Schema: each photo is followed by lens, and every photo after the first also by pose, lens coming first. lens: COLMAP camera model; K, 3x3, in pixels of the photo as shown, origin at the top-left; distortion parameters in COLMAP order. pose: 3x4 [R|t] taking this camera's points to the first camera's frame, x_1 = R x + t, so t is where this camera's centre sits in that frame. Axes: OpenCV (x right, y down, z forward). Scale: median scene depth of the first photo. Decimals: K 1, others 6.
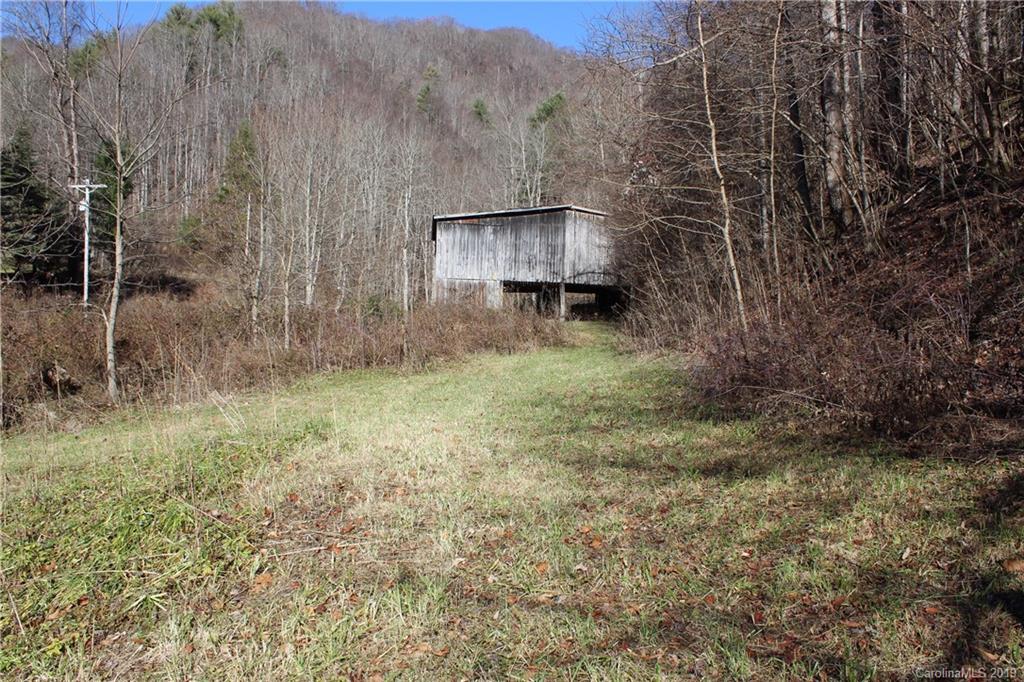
lens RADIAL K [[861.1, 0, 514.4], [0, 861.1, 339.7], [0, 0, 1]] dist [-0.137788, 0.099830]
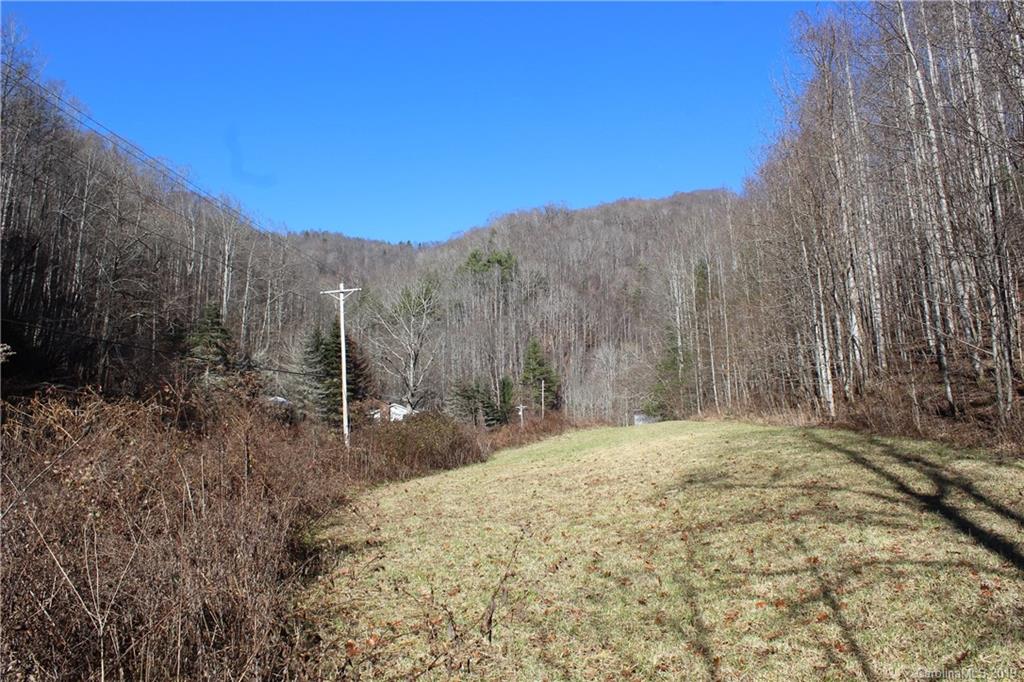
lens RADIAL K [[861.1, 0, 510.5], [0, 861.1, 338.6], [0, 0, 1]] dist [-0.137788, 0.099830]
pose [[0.959938, -0.083737, -0.267409, 0.082892], [0.043582, 0.987309, -0.152716, 0.011641], [0.276804, 0.134943, 0.951404, -0.517493]]
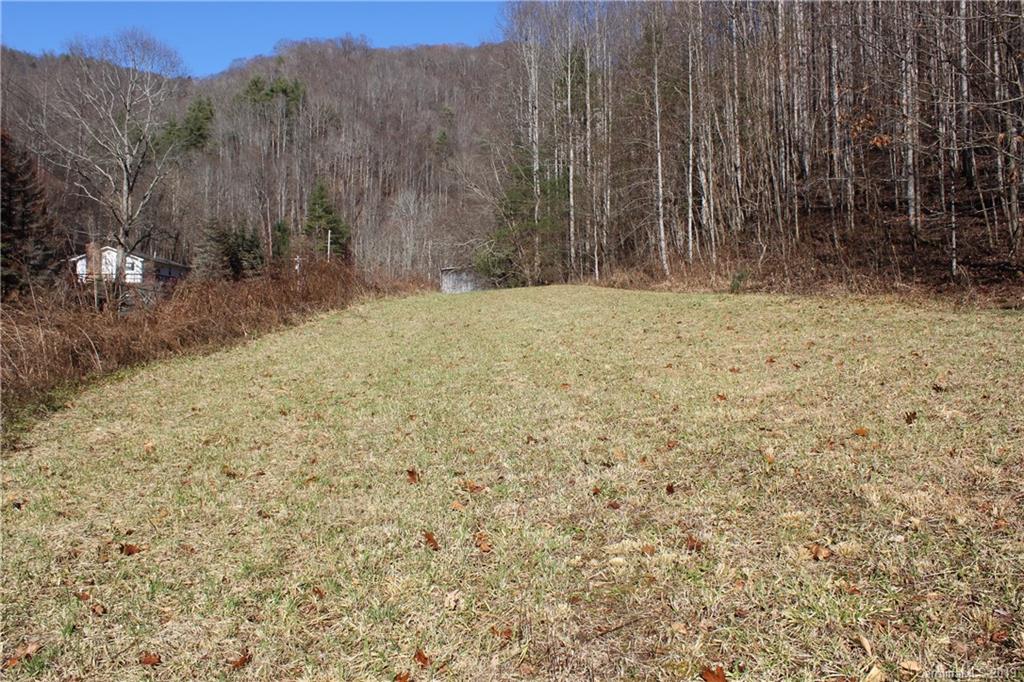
lens RADIAL K [[861.1, 0, 509.0], [0, 861.1, 336.8], [0, 0, 1]] dist [-0.137788, 0.099830]
pose [[0.999078, -0.019513, -0.038231, 0.047469], [0.020094, 0.999687, 0.014889, 0.002530], [0.037928, -0.015643, 0.999158, -0.353889]]
